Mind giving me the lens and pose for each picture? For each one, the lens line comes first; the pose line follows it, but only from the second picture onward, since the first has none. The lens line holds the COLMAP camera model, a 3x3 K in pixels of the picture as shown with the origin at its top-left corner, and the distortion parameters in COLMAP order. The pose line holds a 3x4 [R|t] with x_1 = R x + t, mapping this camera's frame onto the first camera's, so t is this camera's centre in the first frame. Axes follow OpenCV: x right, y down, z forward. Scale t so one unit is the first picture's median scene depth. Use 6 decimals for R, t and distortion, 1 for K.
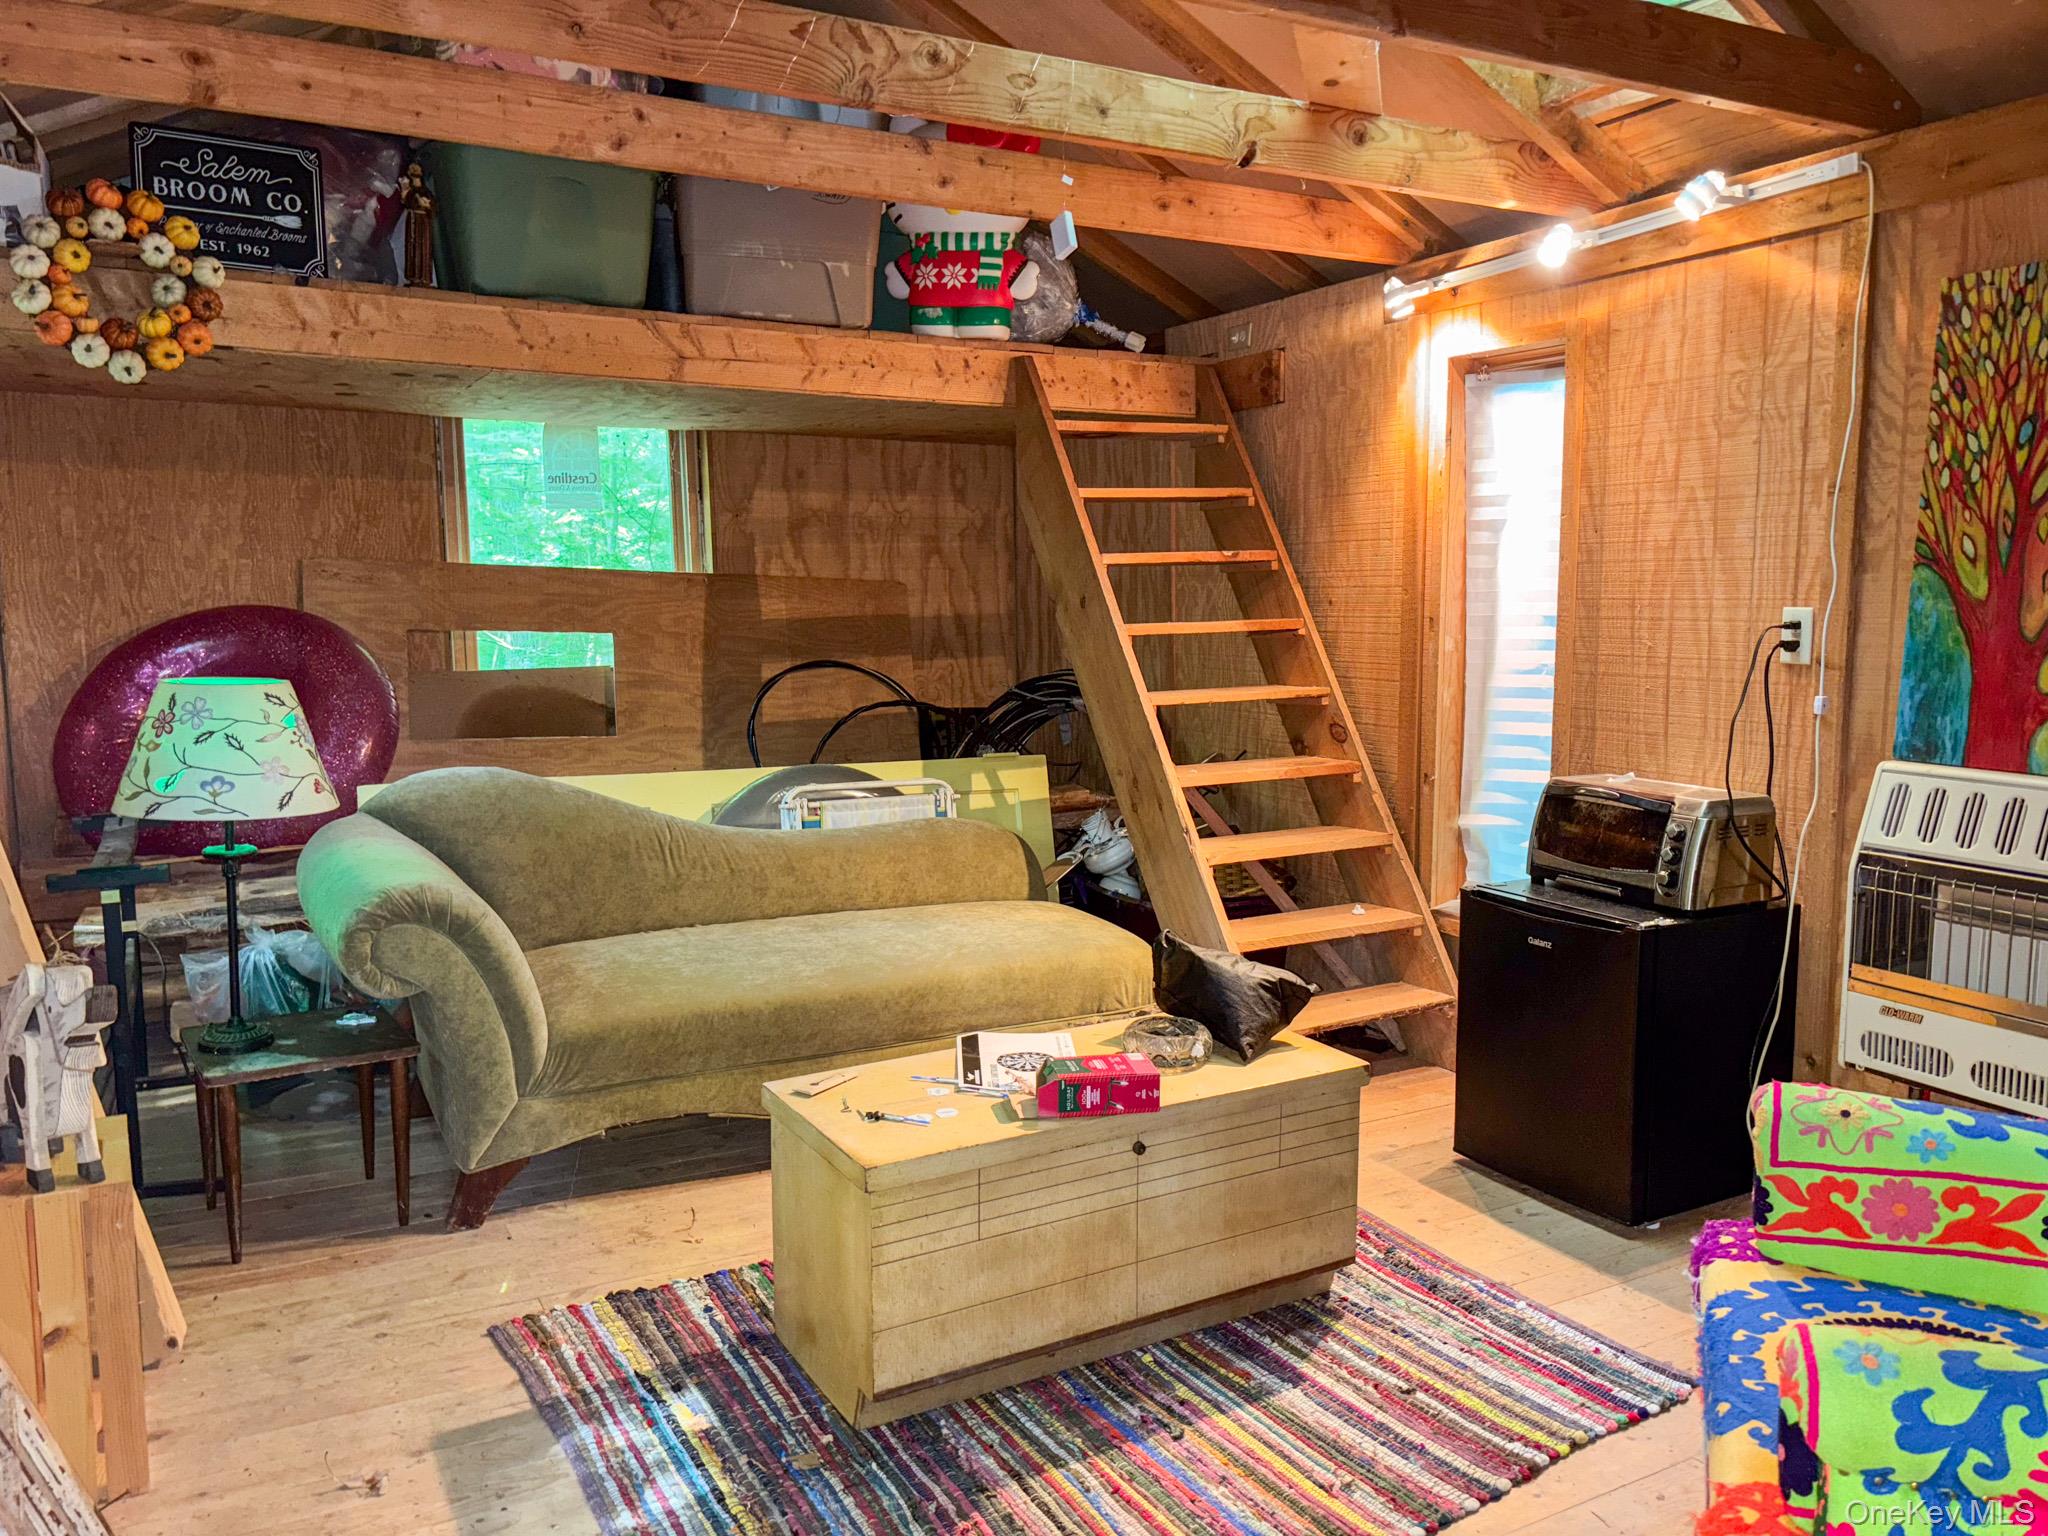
lens RADIAL K [[1562.4, 0, 1024.0], [0, 1562.4, 768.0], [0, 0, 1]] dist [0.075016, -0.112792]
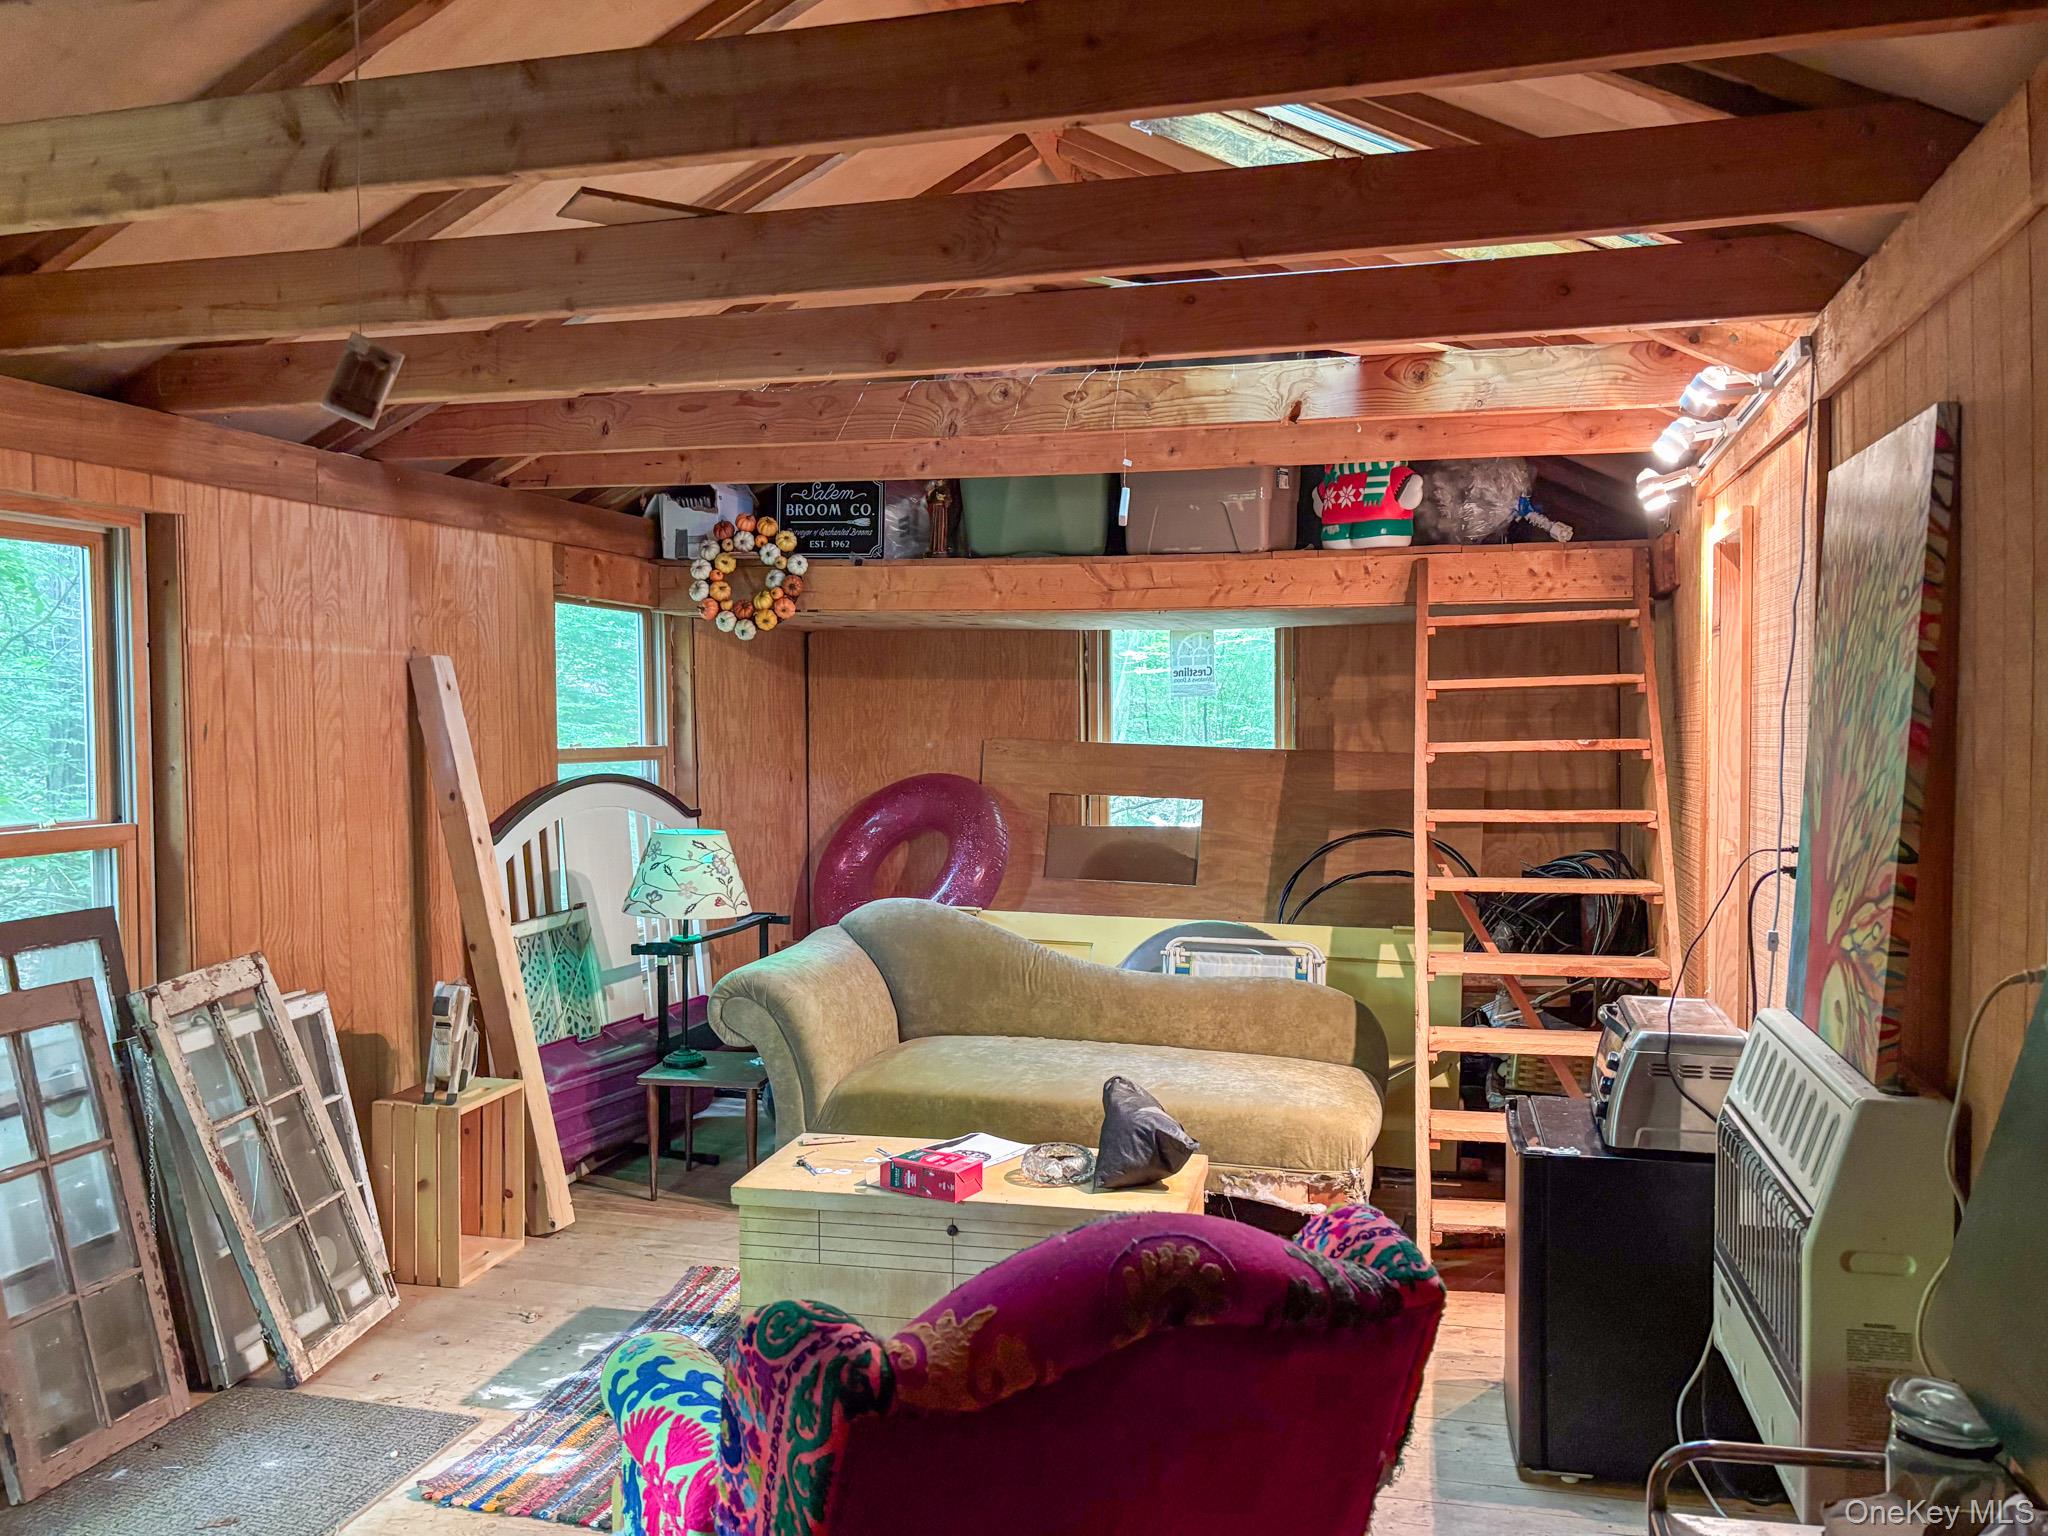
lens RADIAL K [[1581.0, 0, 1029.0], [0, 1581.0, 793.3], [0, 0, 1]] dist [0.075196, -0.000922]
pose [[0.732030, 0.029546, -0.680632, 0.611580], [-0.079436, 0.995946, -0.042201, -0.039160], [0.676626, 0.084959, 0.731409, 0.038123]]
